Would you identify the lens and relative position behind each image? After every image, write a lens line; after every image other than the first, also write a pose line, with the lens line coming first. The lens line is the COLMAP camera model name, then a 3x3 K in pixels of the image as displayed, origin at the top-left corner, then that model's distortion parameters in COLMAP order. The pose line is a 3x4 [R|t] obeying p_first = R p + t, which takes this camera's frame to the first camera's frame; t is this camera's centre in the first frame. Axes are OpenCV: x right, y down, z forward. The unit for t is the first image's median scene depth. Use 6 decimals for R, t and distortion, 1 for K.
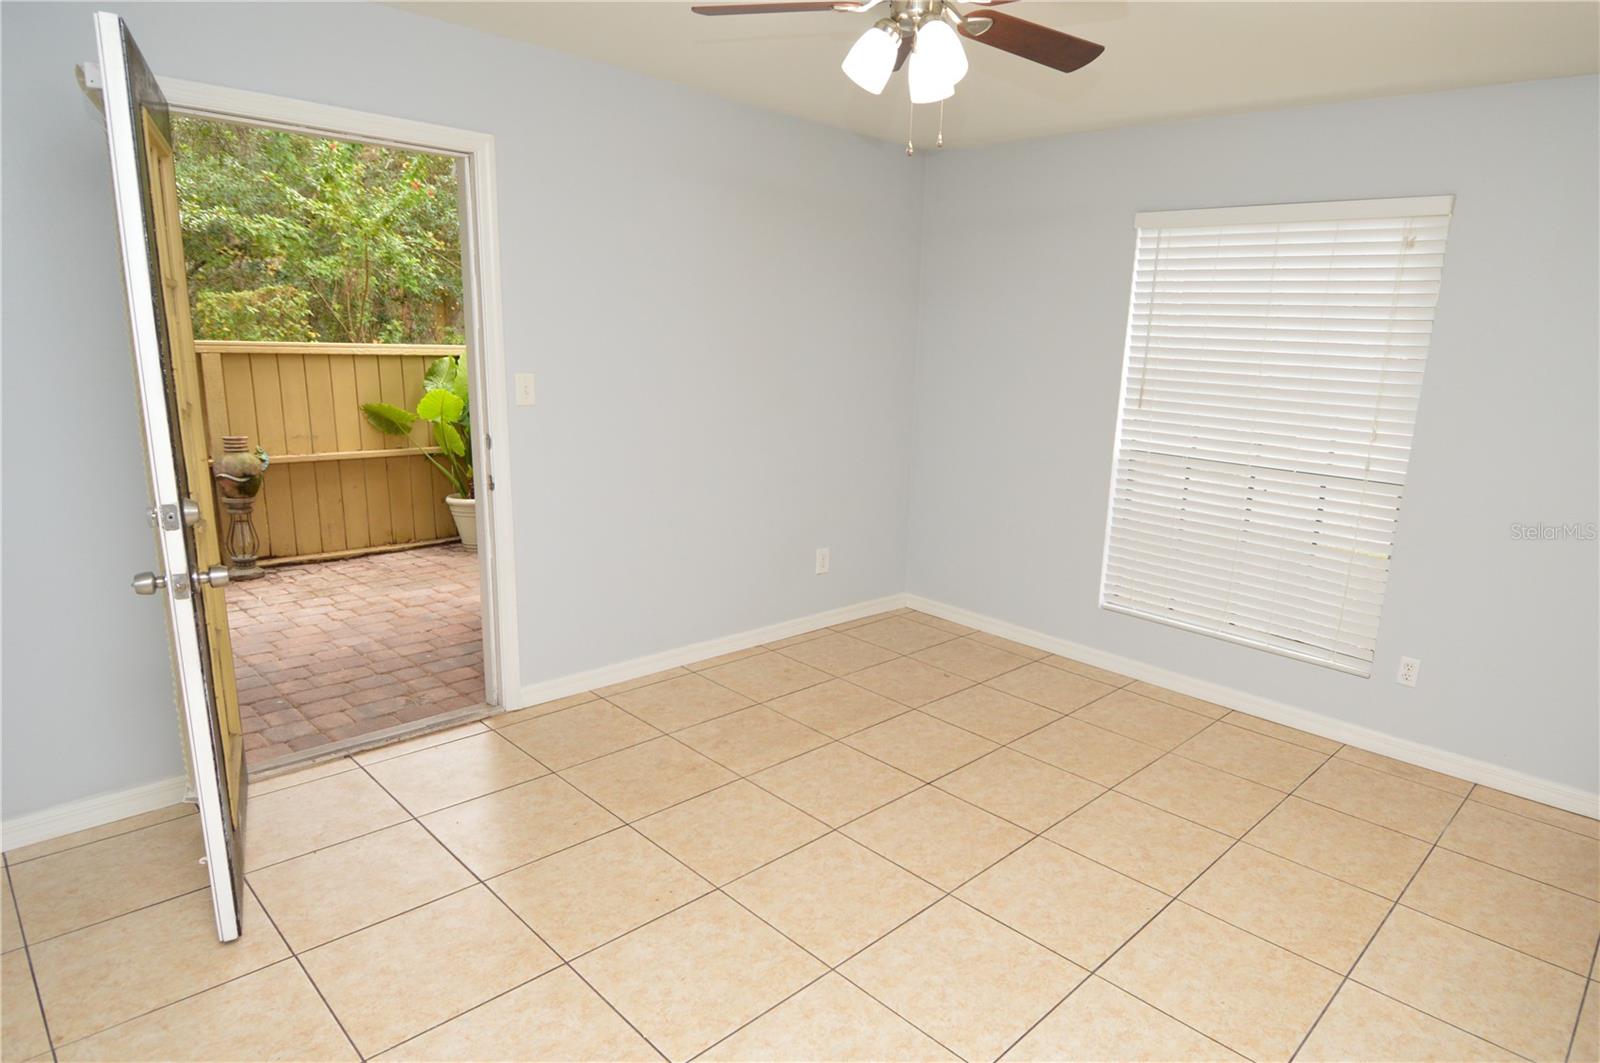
lens RADIAL K [[924.9, 0, 868.7], [0, 924.9, 536.3], [0, 0, 1]] dist [0.028600, -0.028743]
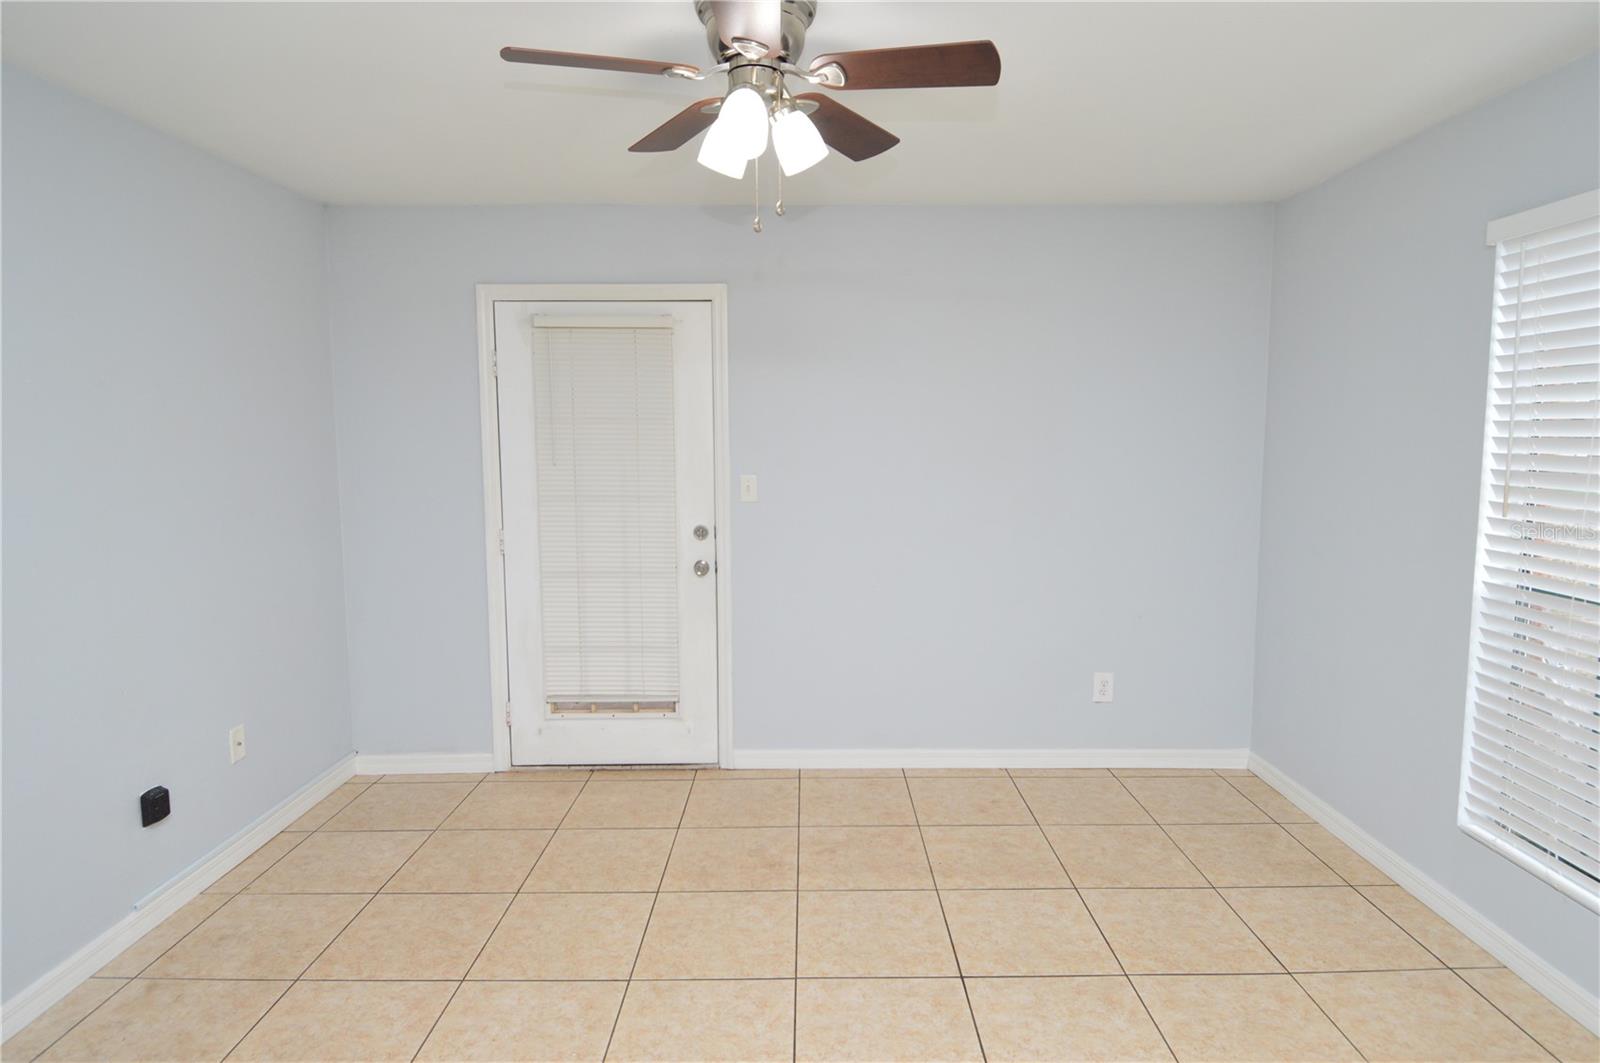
lens RADIAL K [[867.9, 0, 811.5], [0, 867.9, 514.2], [0, 0, 1]] dist [0.027852, -0.035912]
pose [[0.692997, 0.018926, -0.720692, 0.474946], [-0.120078, 0.988722, -0.089498, -0.038707], [0.710870, 0.148561, 0.687454, 0.319989]]
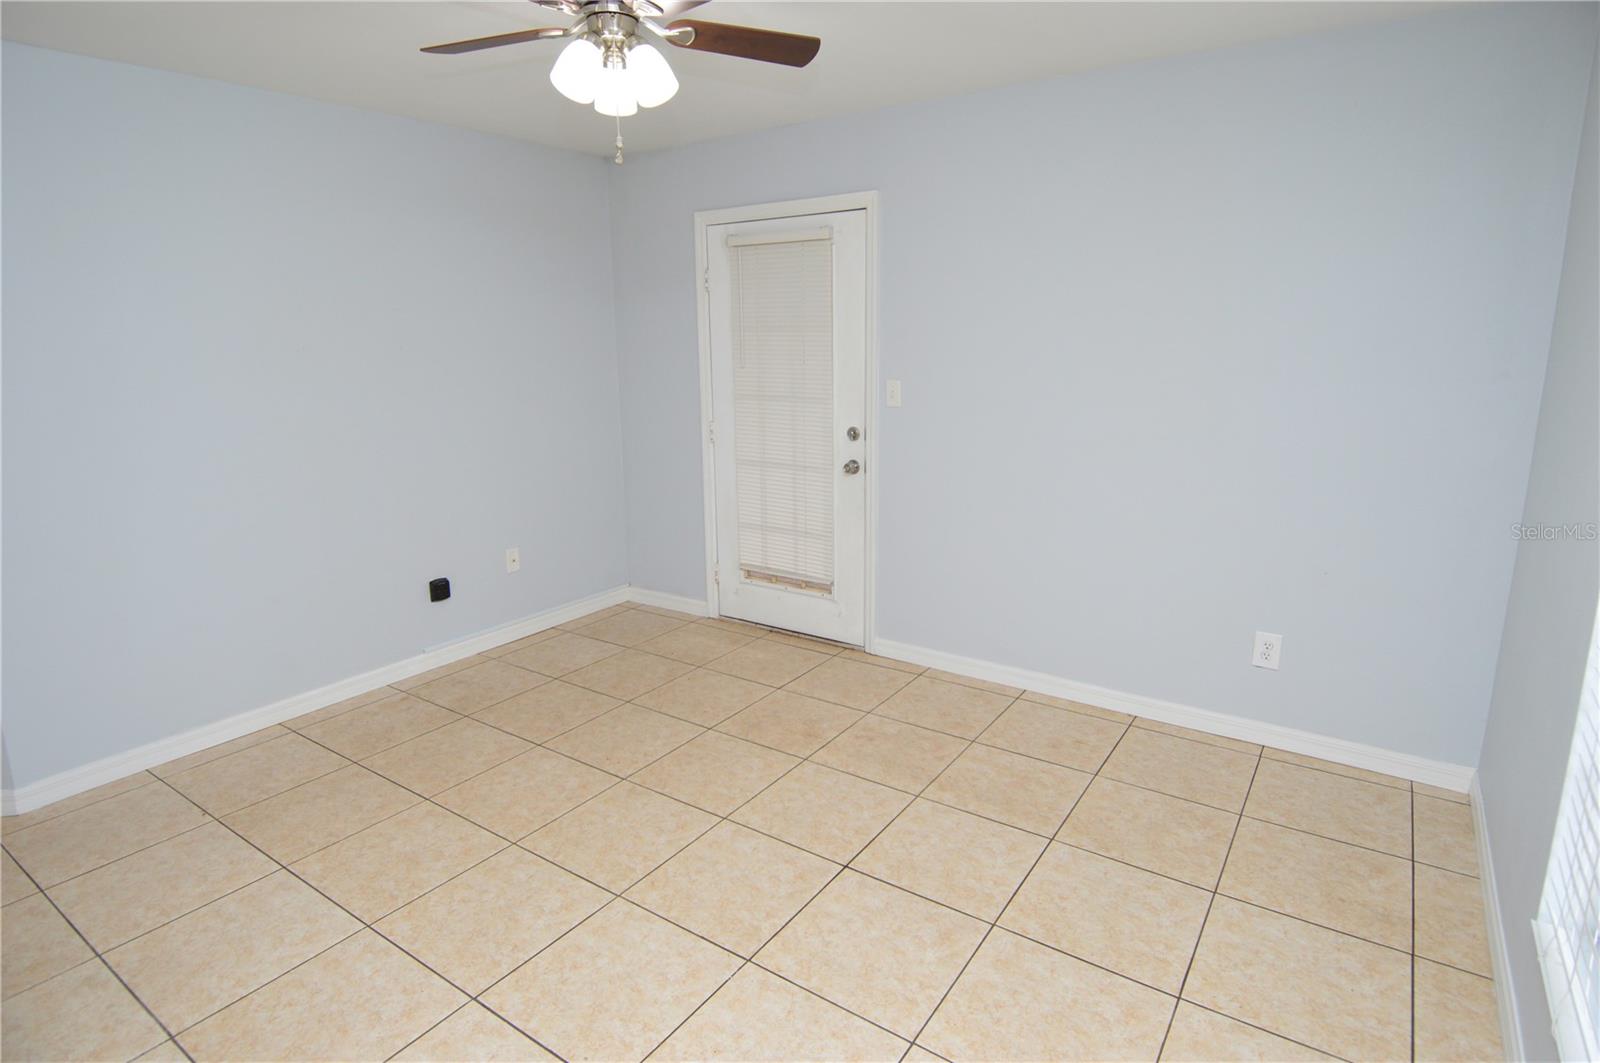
lens RADIAL K [[848.1, 0, 809.0], [0, 848.1, 513.5], [0, 0, 1]] dist [0.028652, -0.028218]
pose [[0.159279, 0.157550, -0.974581, 0.714925], [-0.191906, 0.973294, 0.125978, -0.126231], [0.968402, 0.166963, 0.185260, 0.728052]]
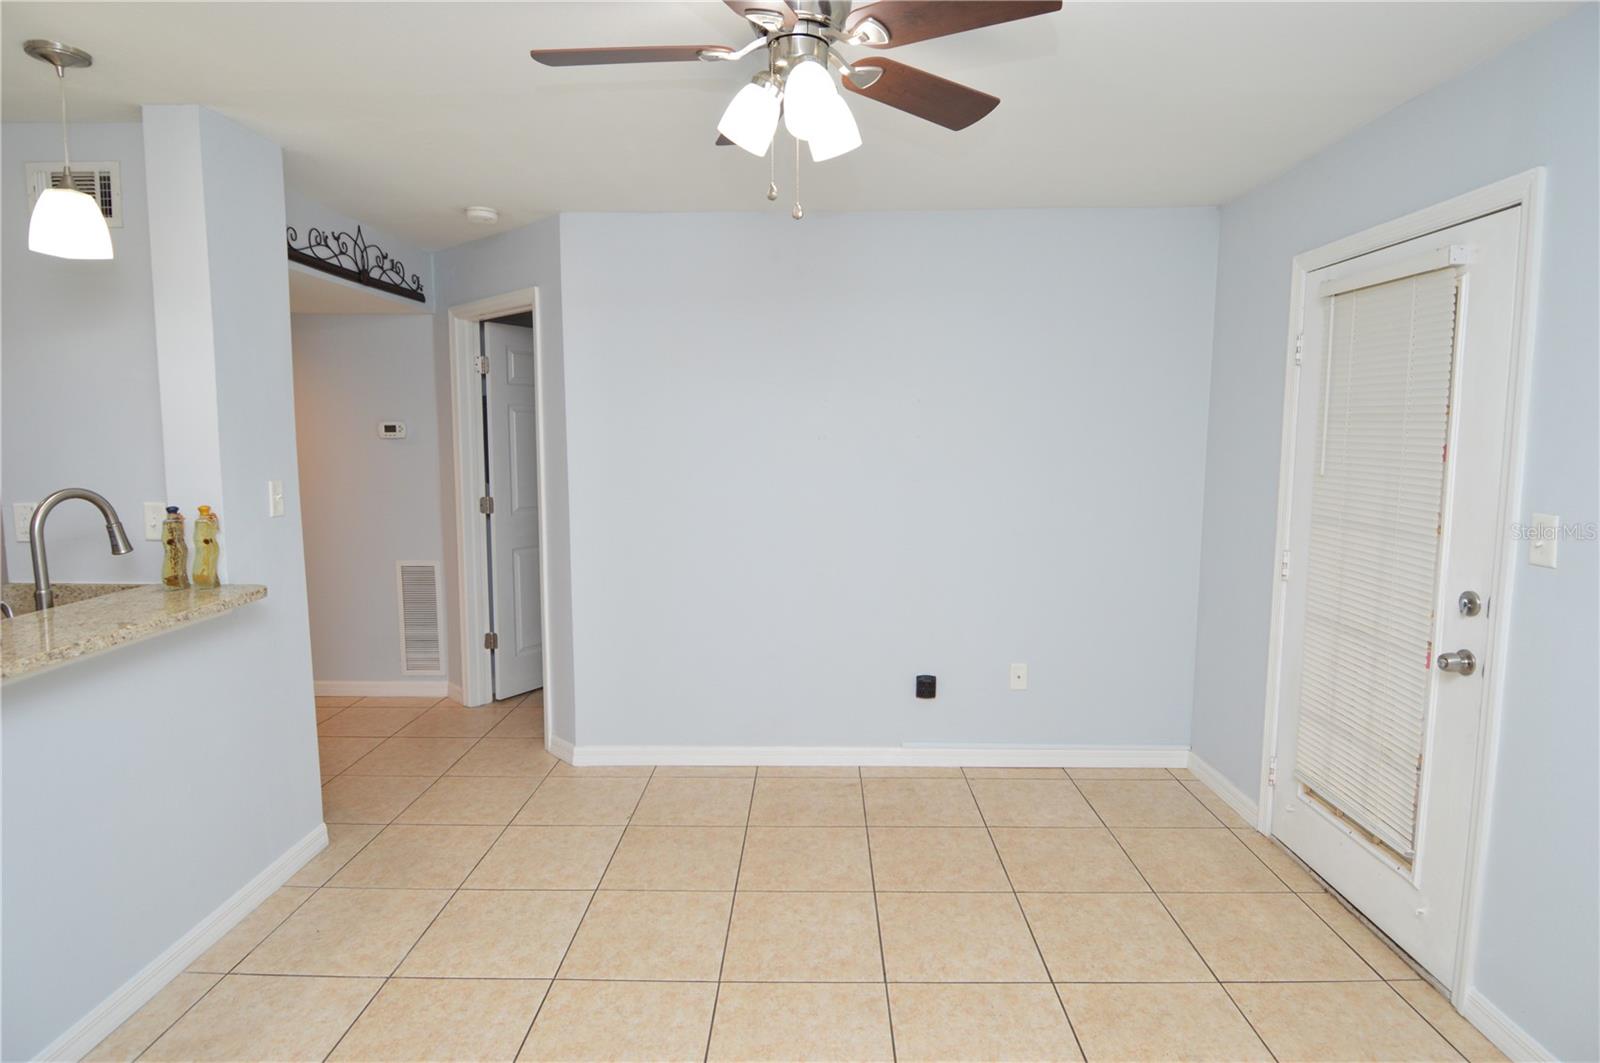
lens RADIAL K [[859.4, 0, 823.8], [0, 859.4, 523.0], [0, 0, 1]] dist [0.022426, -0.031209]
pose [[-0.722786, 0.028488, -0.690485, 0.380555], [-0.182565, 0.955783, 0.230540, -0.217014], [0.666521, 0.292689, -0.685626, 1.084901]]
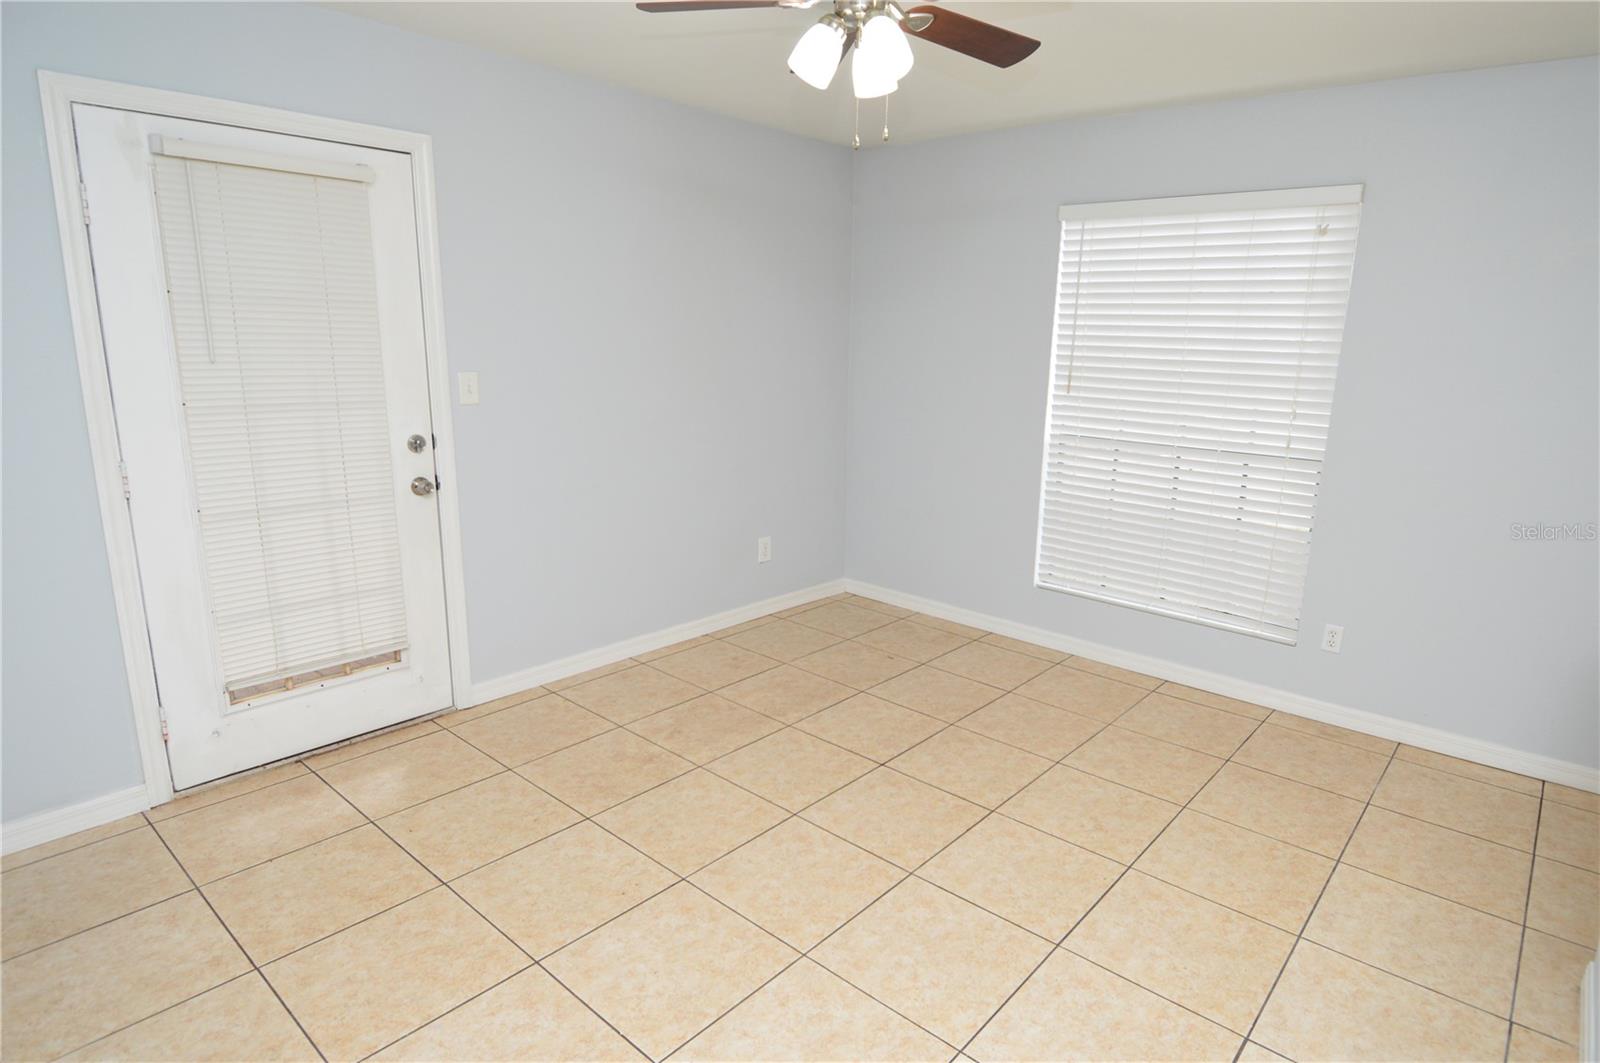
lens RADIAL K [[889.3, 0, 834.3], [0, 889.3, 520.7], [0, 0, 1]] dist [0.026192, -0.027236]
pose [[0.998510, -0.028840, 0.046328, -0.024724], [0.028988, 0.999577, -0.002514, -0.001268], [-0.046236, 0.003854, 0.998923, 0.018313]]
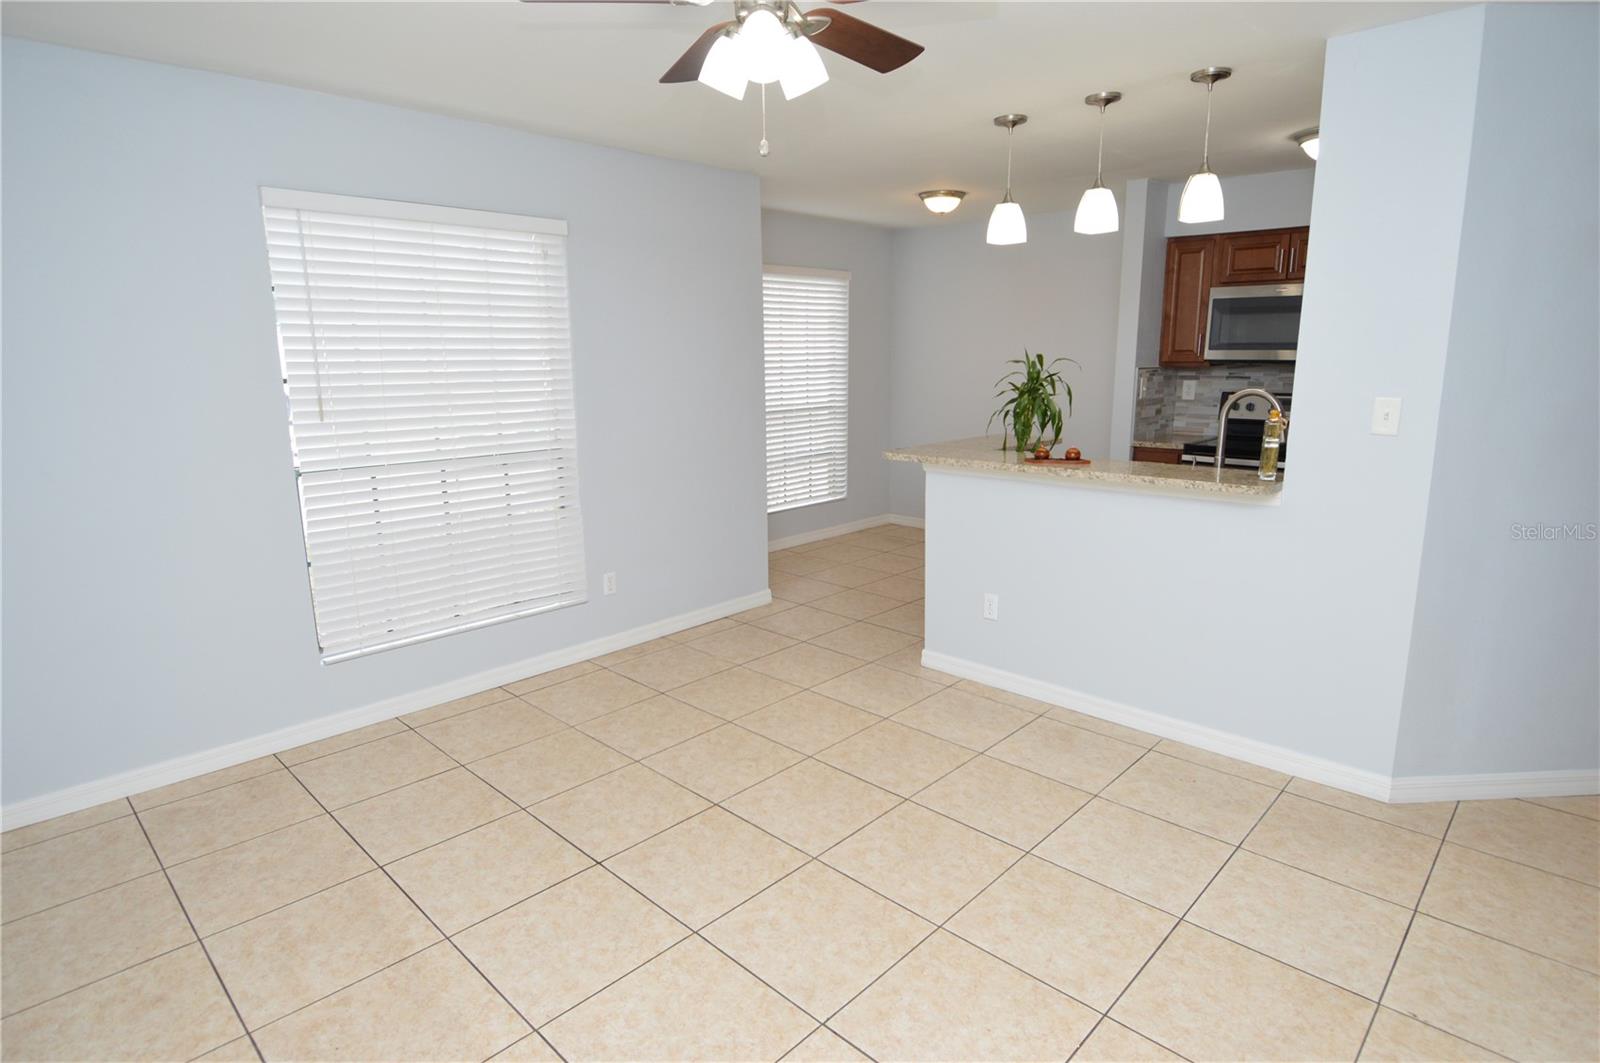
lens RADIAL K [[850.0, 0, 809.4], [0, 850.0, 522.8], [0, 0, 1]] dist [0.020421, -0.031497]
pose [[0.003275, -0.243314, 0.969942, -0.590210], [0.222139, 0.945890, 0.236530, -0.165655], [-0.975010, 0.214687, 0.057148, 0.656493]]
